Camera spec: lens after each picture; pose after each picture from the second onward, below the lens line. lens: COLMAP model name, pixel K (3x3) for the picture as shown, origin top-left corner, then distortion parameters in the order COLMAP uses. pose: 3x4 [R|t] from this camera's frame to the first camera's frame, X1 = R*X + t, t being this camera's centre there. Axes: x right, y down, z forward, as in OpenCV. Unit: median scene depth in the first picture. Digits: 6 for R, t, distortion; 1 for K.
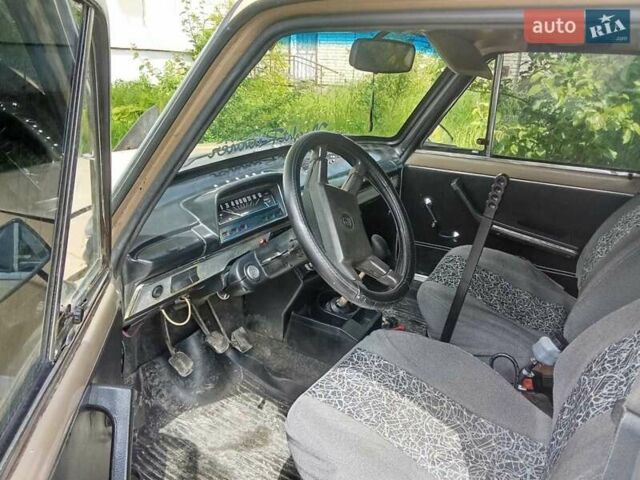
lens RADIAL K [[508.2, 0, 324.6], [0, 508.2, 237.8], [0, 0, 1]] dist [0.095563, -0.157418]
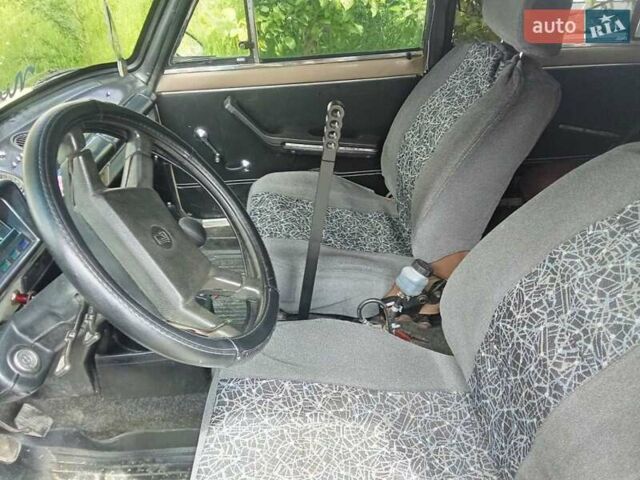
lens RADIAL K [[508.2, 0, 324.6], [0, 508.2, 237.8], [0, 0, 1]] dist [0.095563, -0.157418]
pose [[0.837697, -0.353124, 0.416614, -0.046437], [0.259481, 0.928585, 0.265327, -0.133278], [-0.480555, -0.114160, 0.869503, 0.309726]]
